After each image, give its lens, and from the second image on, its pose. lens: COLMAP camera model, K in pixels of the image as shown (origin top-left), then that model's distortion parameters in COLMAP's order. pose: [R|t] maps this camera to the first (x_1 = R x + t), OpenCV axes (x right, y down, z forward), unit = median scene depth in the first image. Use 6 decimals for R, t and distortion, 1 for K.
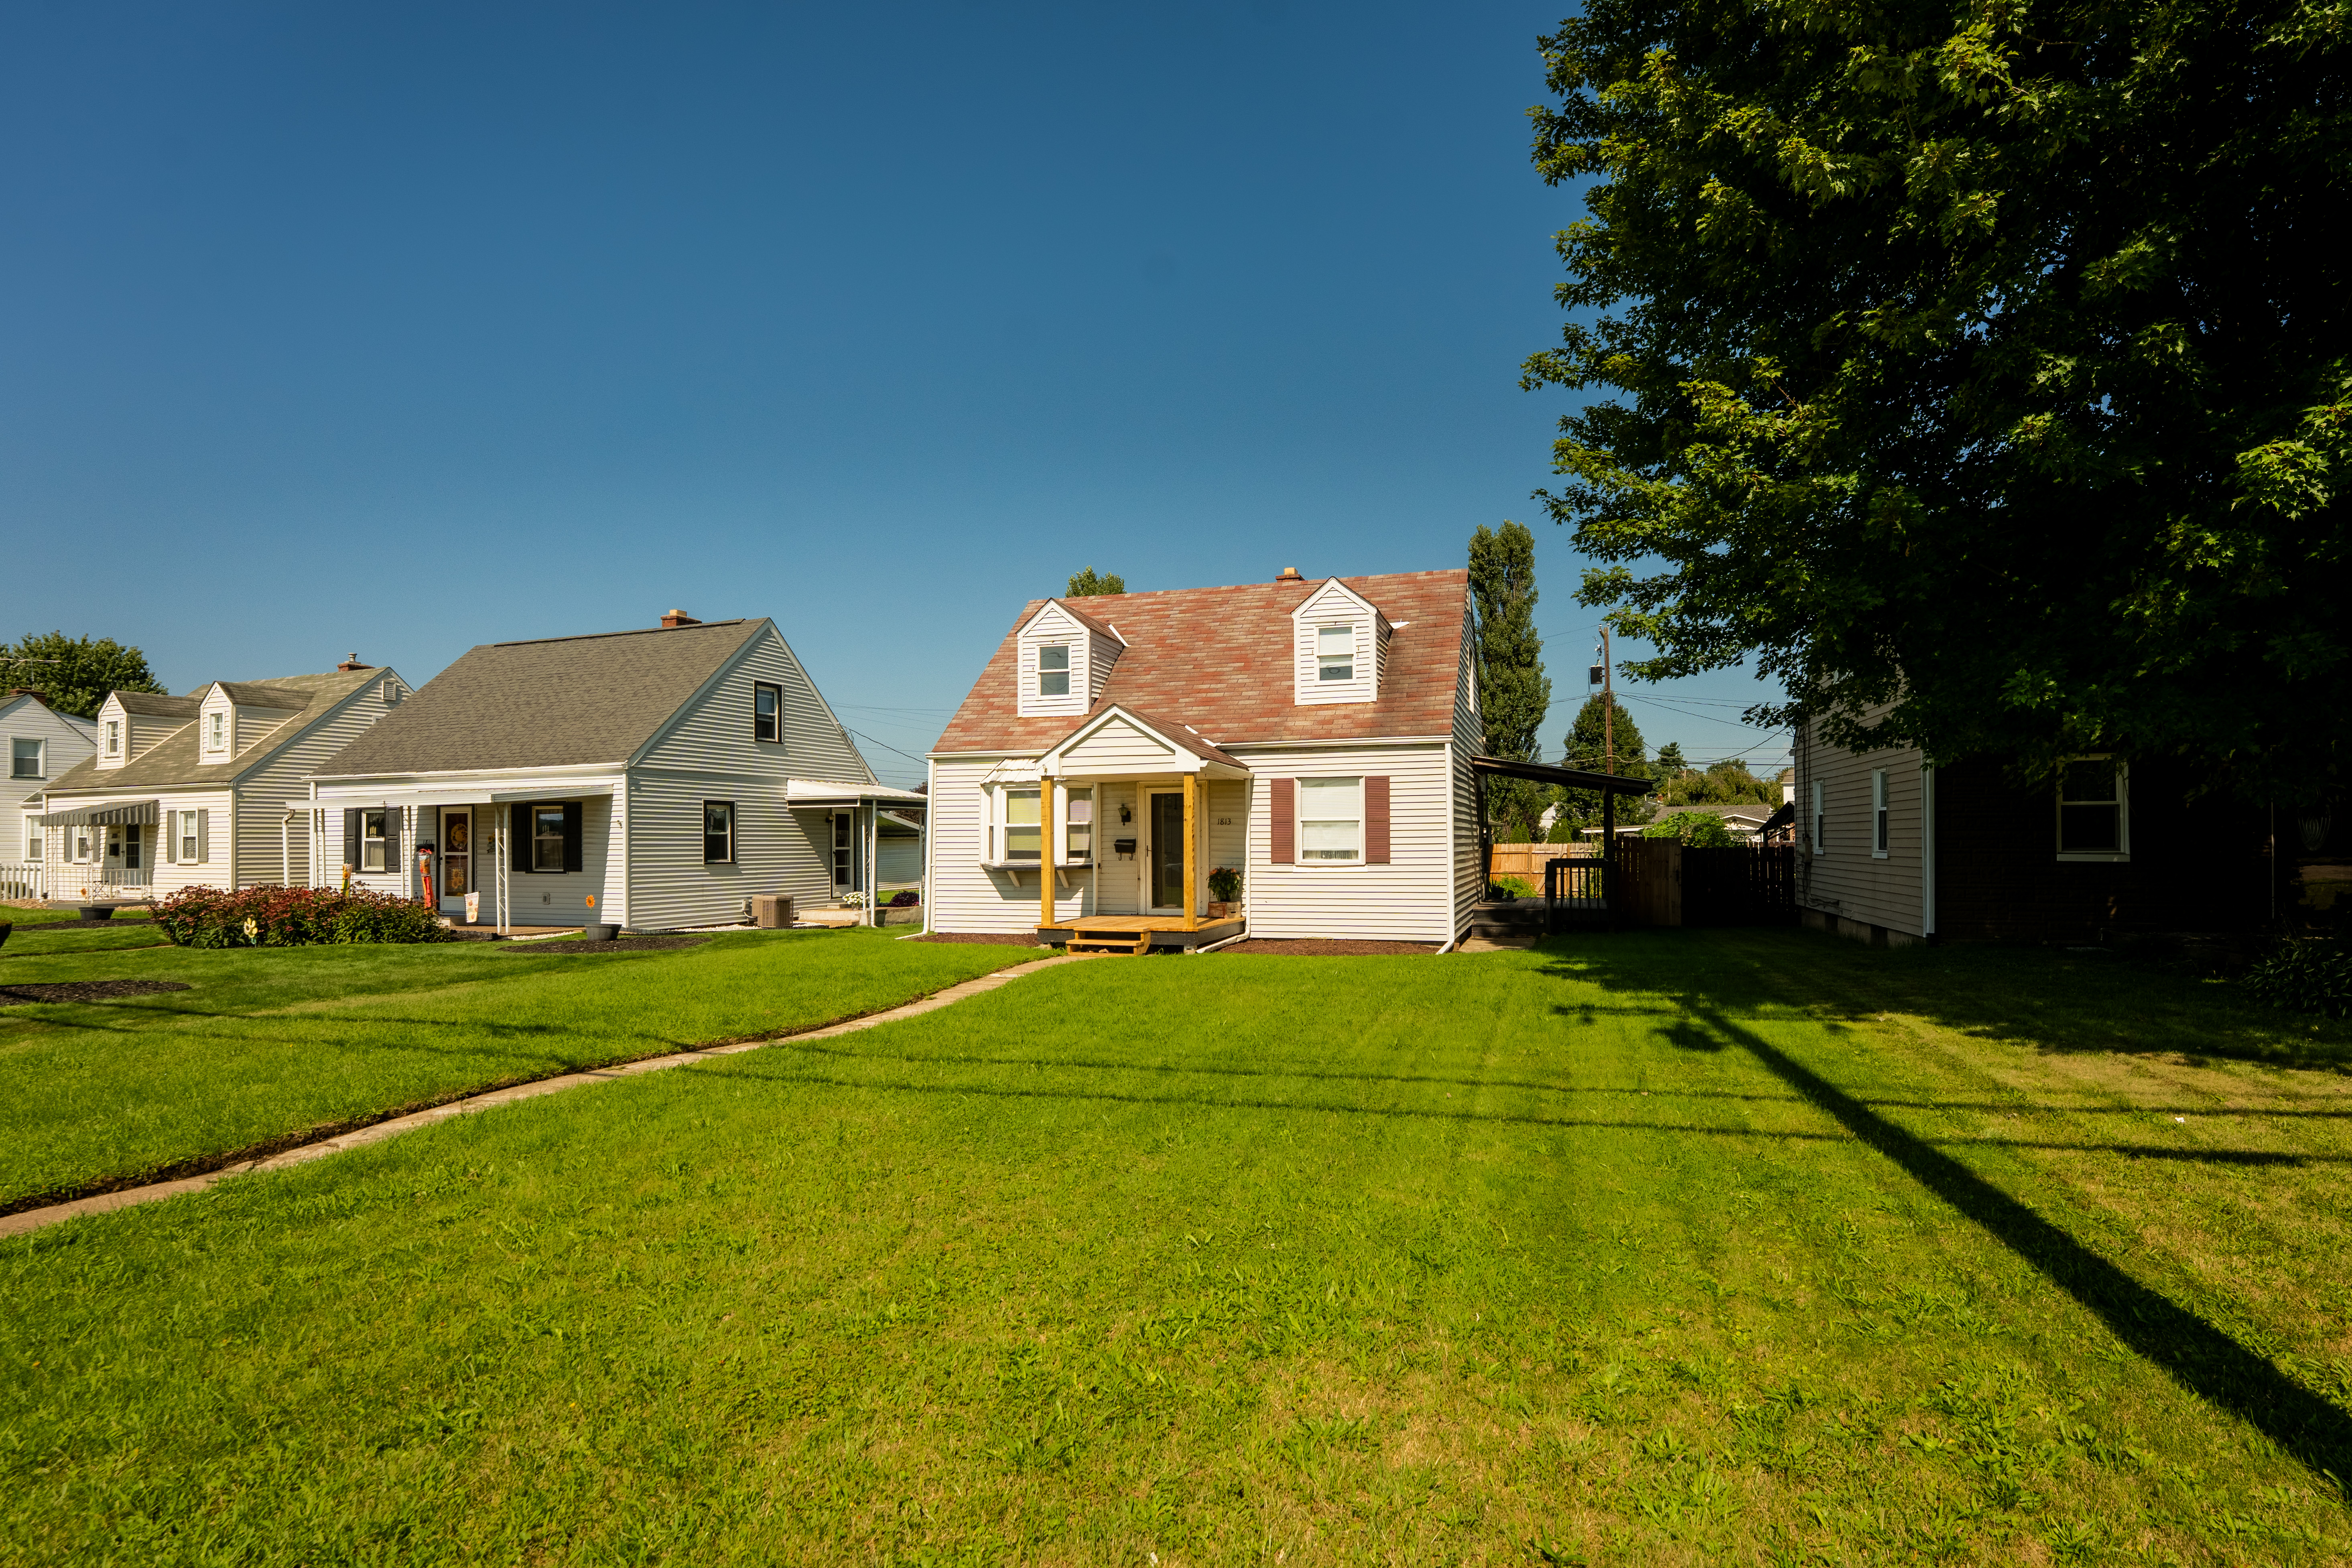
lens RADIAL K [[1131.6, 0, 1211.8], [0, 1131.6, 814.0], [0, 0, 1]] dist [-0.022367, -0.000417]
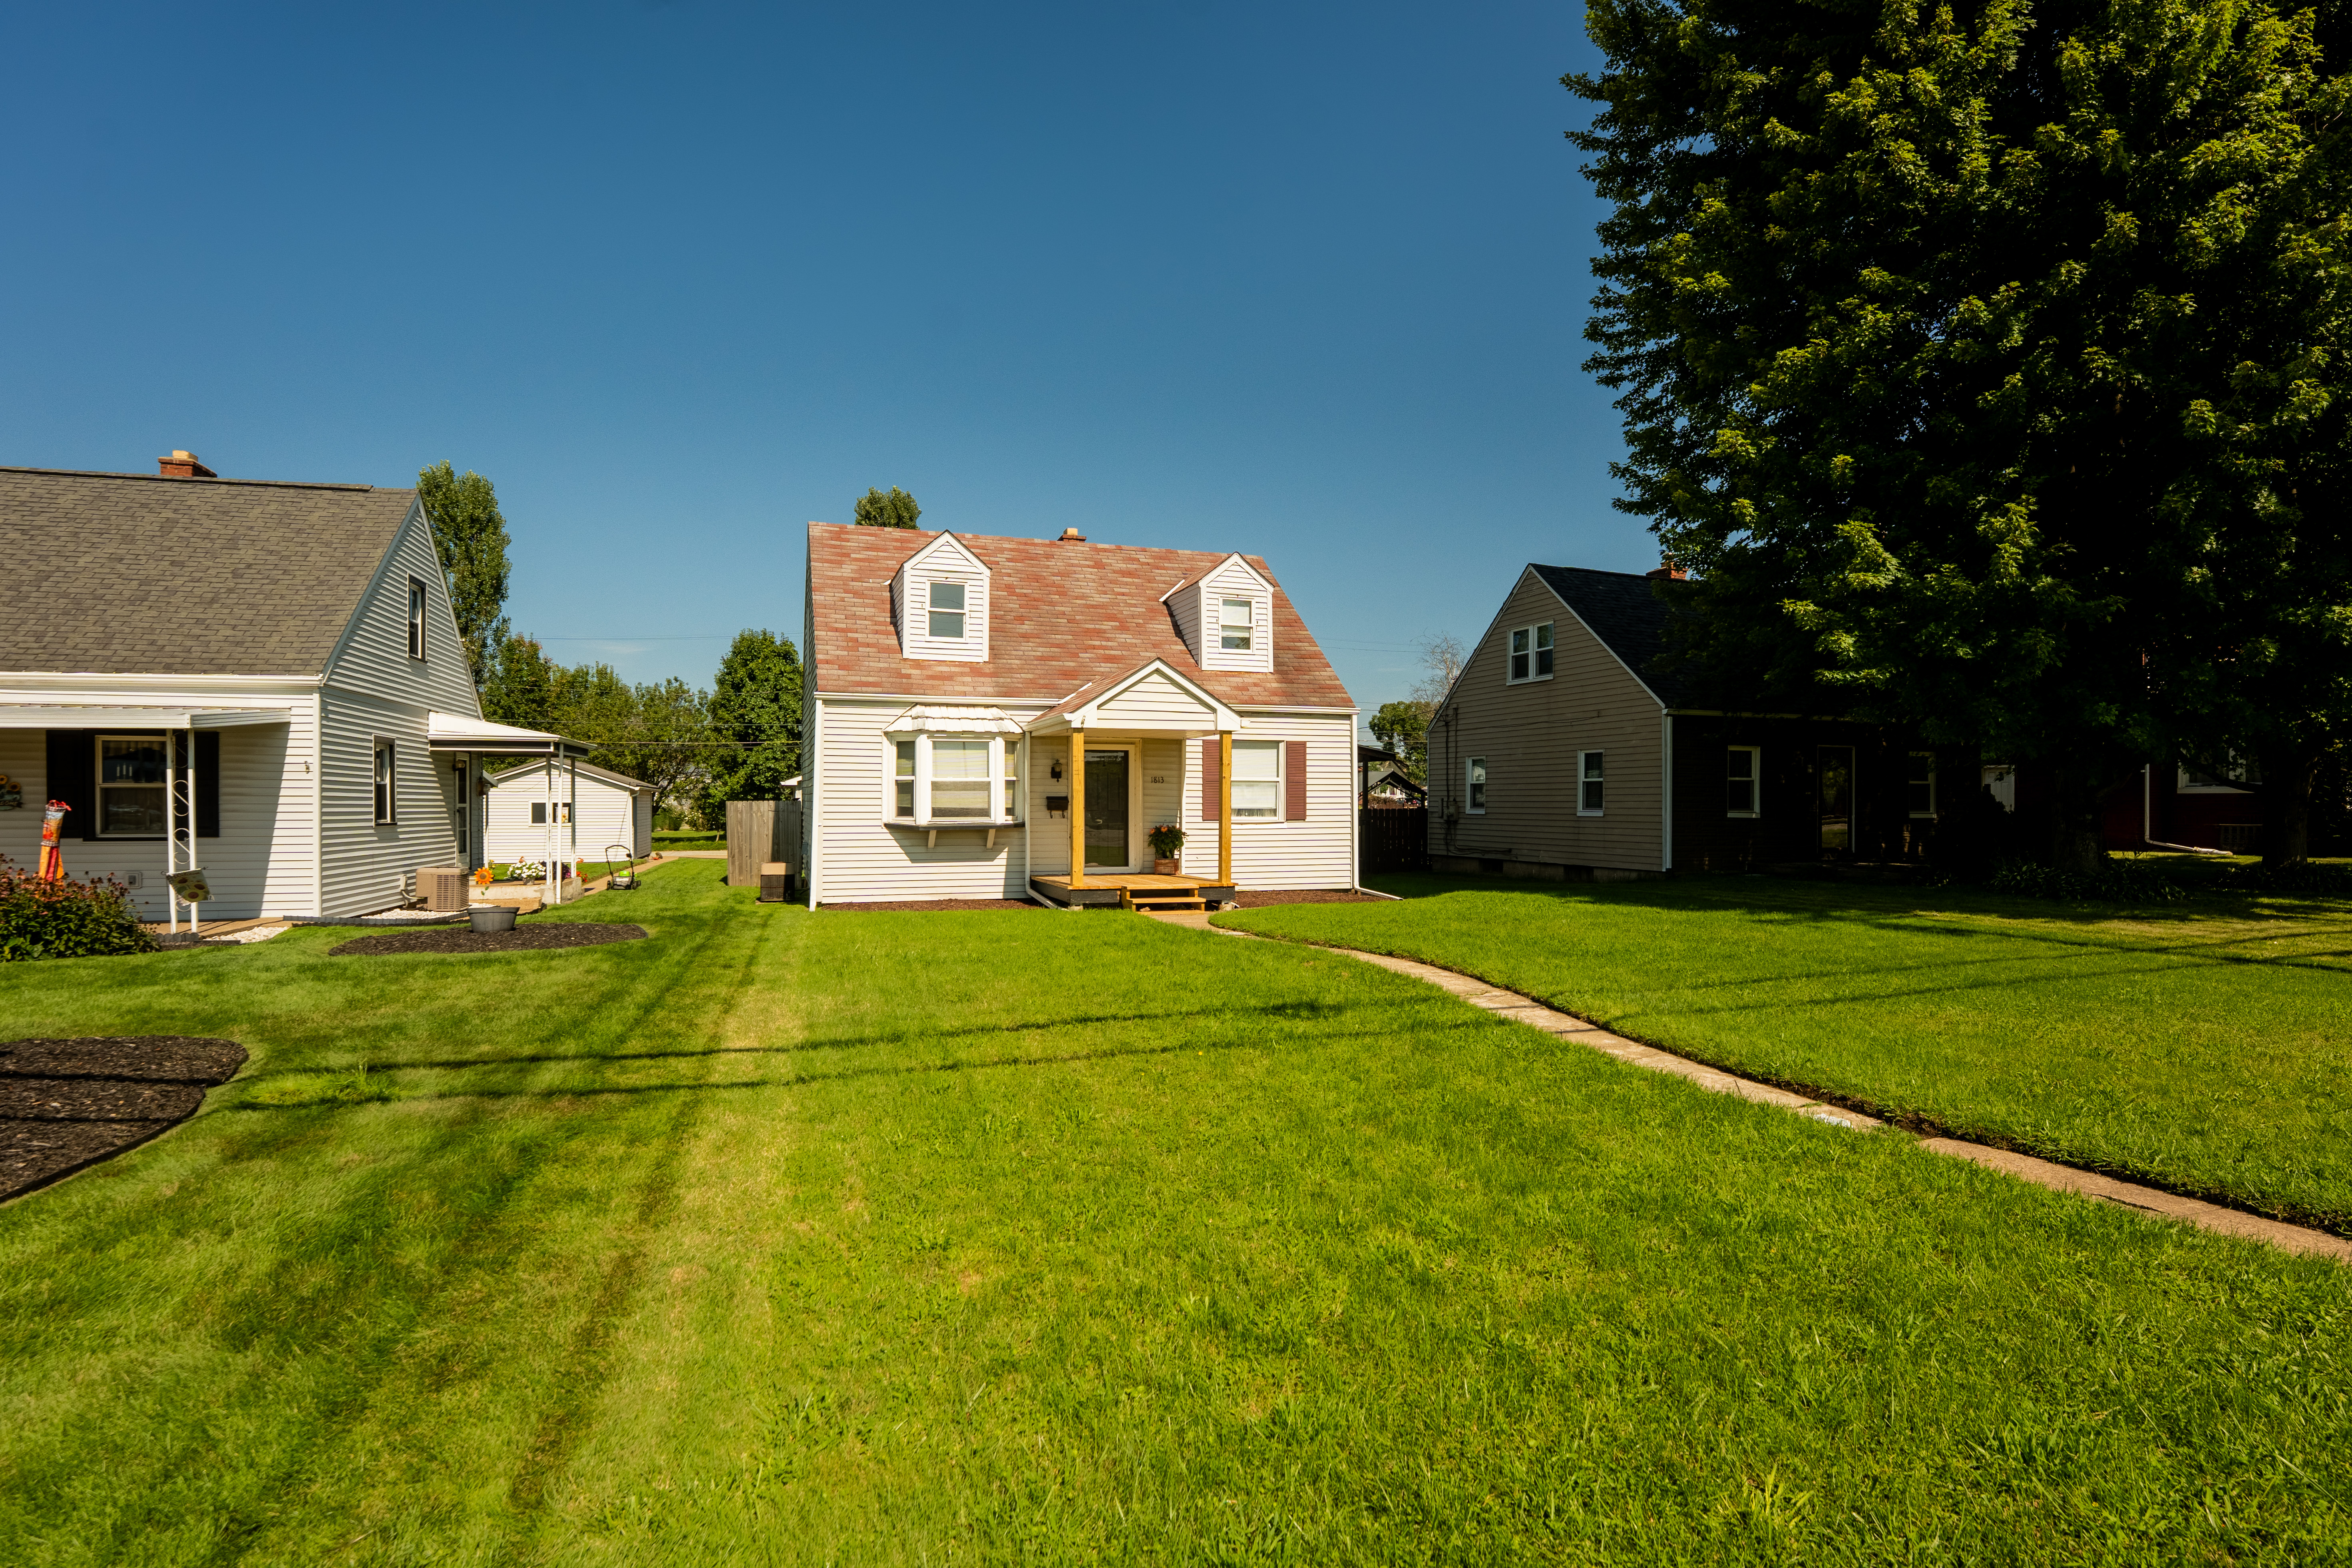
lens RADIAL K [[1130.6, 0, 1128.1], [0, 1130.6, 806.0], [0, 0, 1]] dist [-0.021393, -0.000593]
pose [[0.818051, 0.005953, 0.575115, -0.568141], [-0.020198, 0.999627, 0.018383, 0.011541], [-0.574791, -0.026655, 0.817866, 0.176540]]
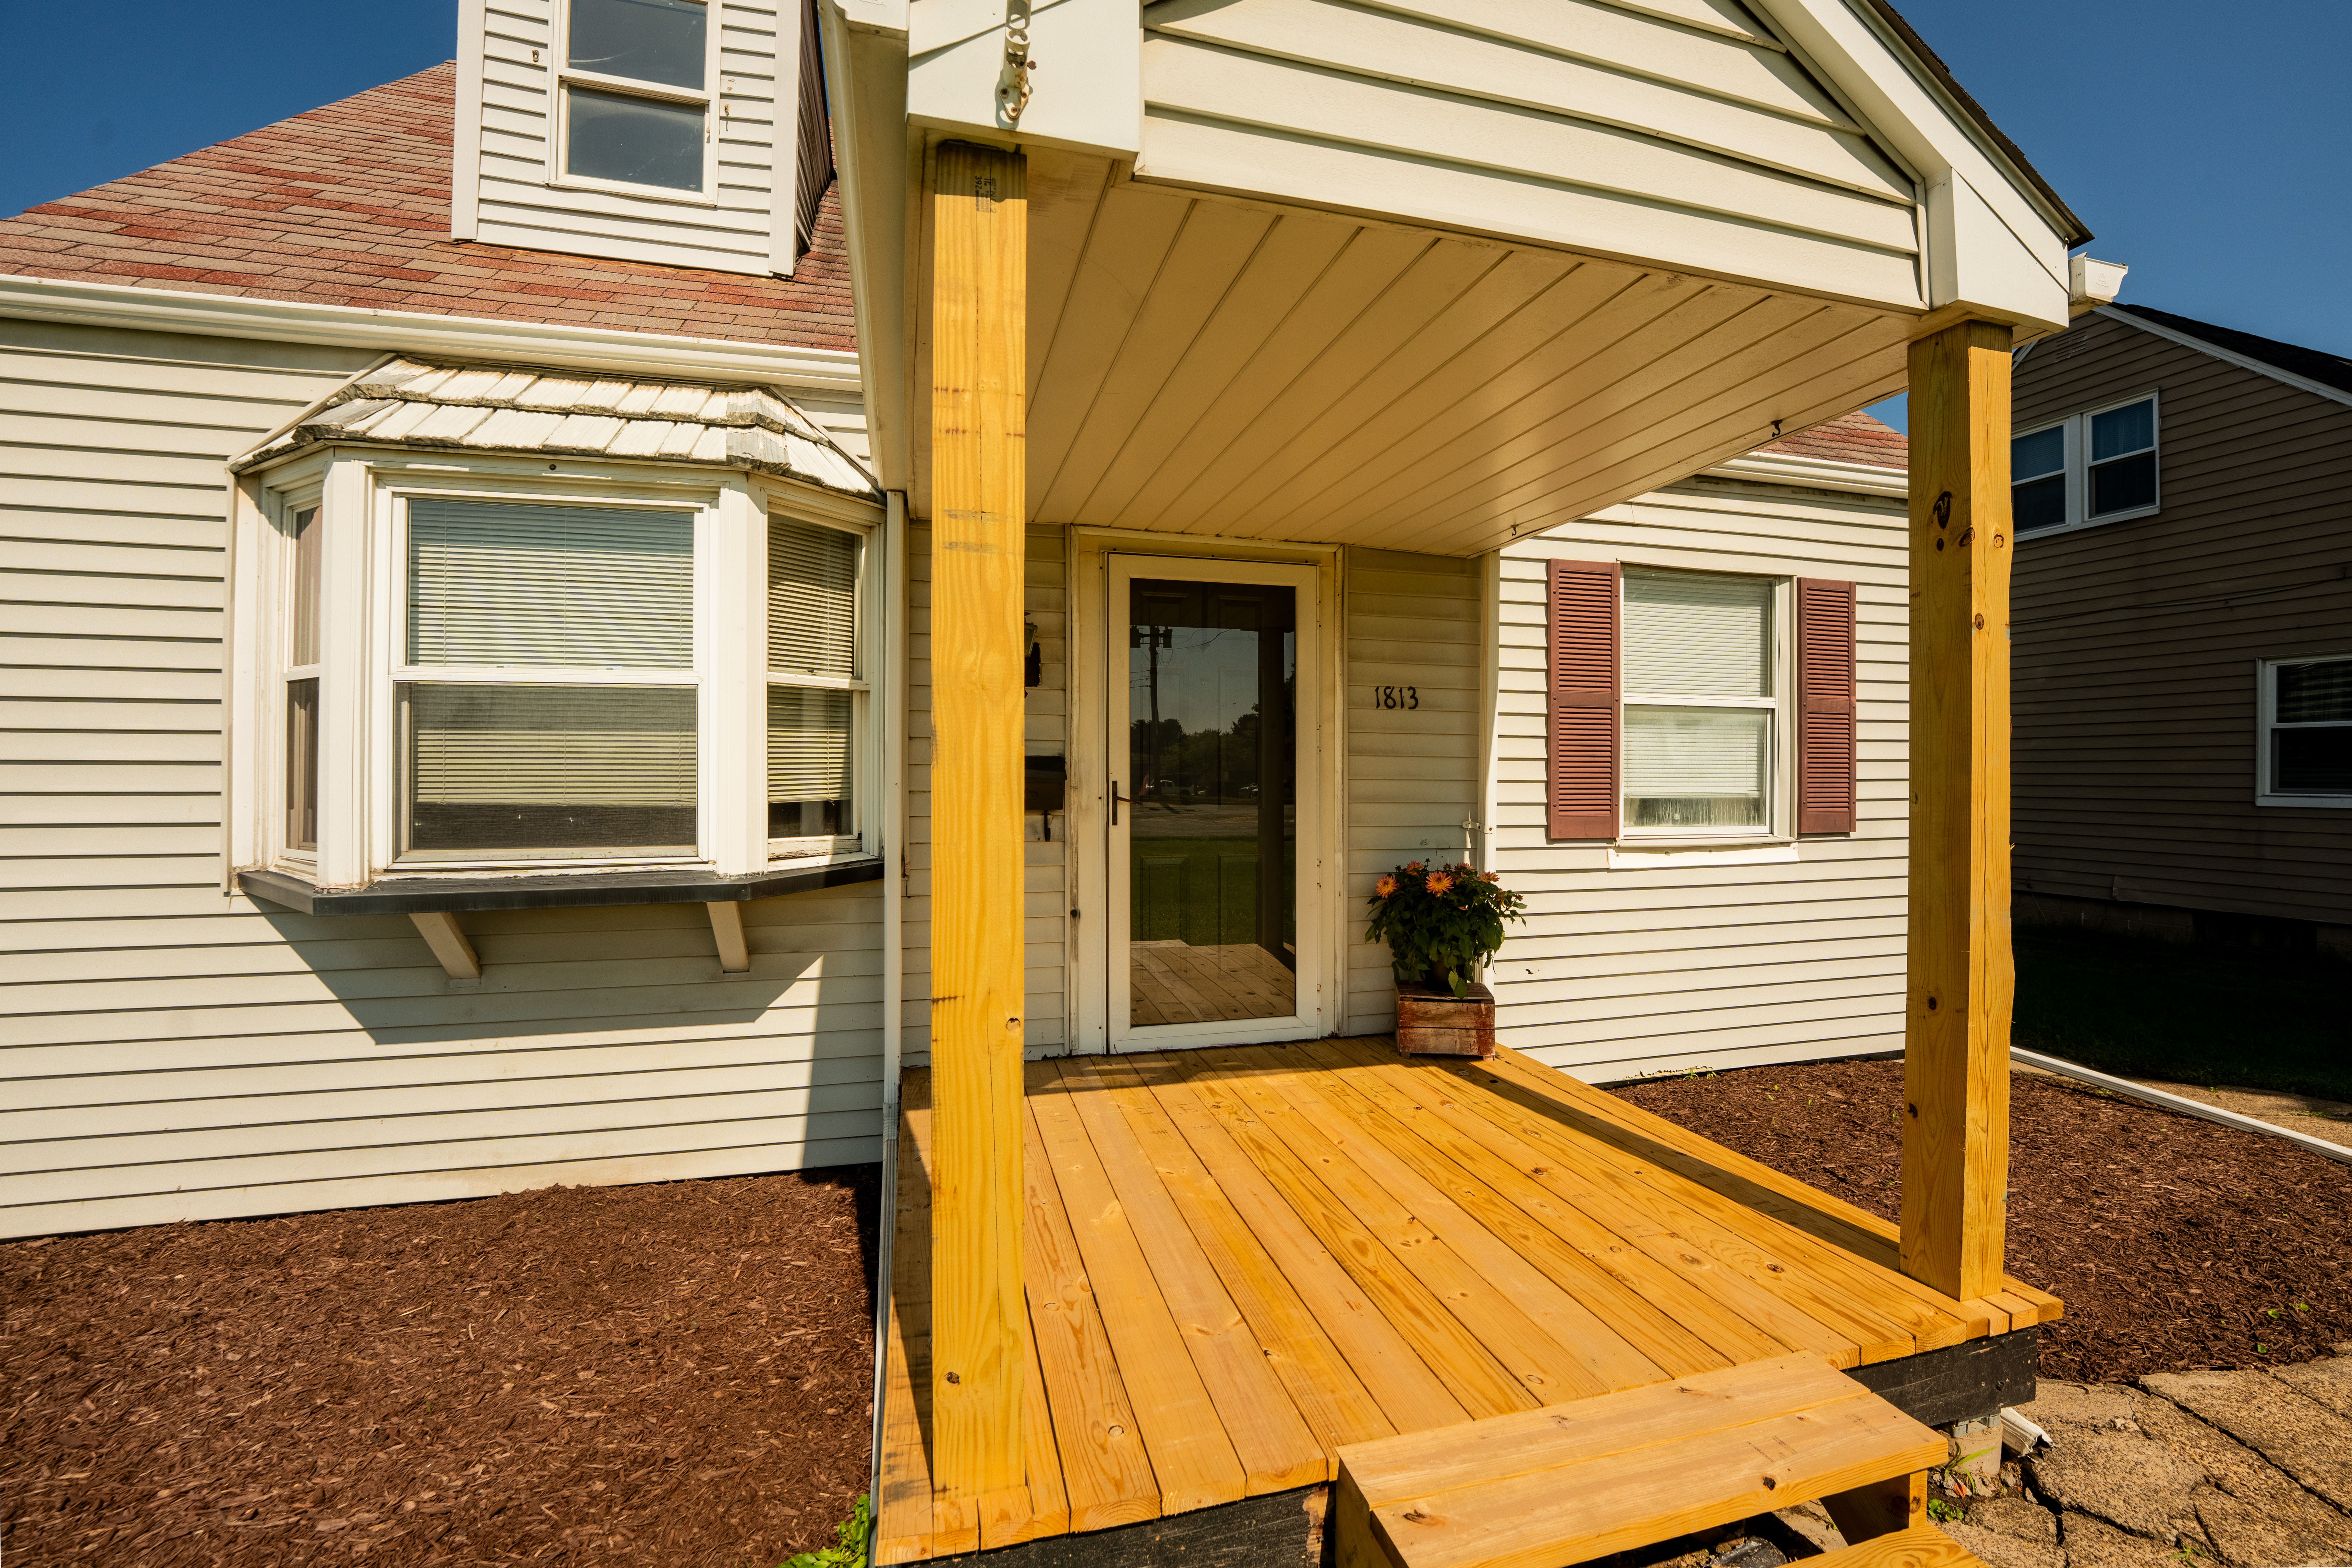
lens RADIAL K [[968.9, 0, 1189.2], [0, 968.9, 775.3], [0, 0, 1]] dist [-0.031705, 0.004185]
pose [[0.840805, 0.006176, 0.541303, -0.156110], [-0.019679, 0.999623, 0.019163, 0.021406], [-0.540980, -0.026765, 0.840609, 0.788537]]
